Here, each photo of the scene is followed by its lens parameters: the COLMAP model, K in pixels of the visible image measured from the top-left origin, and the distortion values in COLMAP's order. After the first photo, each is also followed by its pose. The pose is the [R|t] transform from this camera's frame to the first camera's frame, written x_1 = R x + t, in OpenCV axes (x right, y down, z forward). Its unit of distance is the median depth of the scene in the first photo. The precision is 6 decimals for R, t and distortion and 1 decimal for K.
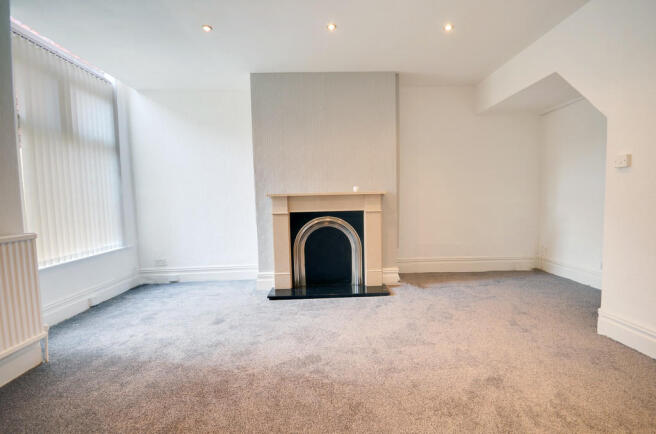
lens RADIAL K [[289.6, 0, 332.6], [0, 289.6, 218.1], [0, 0, 1]] dist [0.005475, -0.010295]
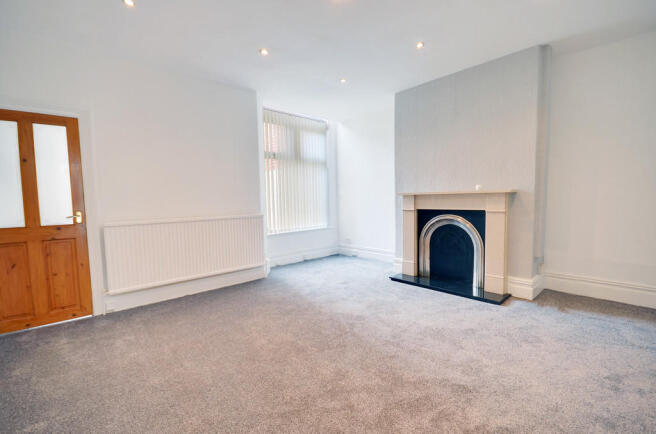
lens RADIAL K [[289.6, 0, 332.6], [0, 289.6, 218.1], [0, 0, 1]] dist [0.005475, -0.010295]
pose [[0.649973, 0.062742, -0.757363, 0.498351], [-0.047954, 0.997986, 0.041521, -0.015609], [0.758443, 0.009331, 0.651673, 0.014785]]
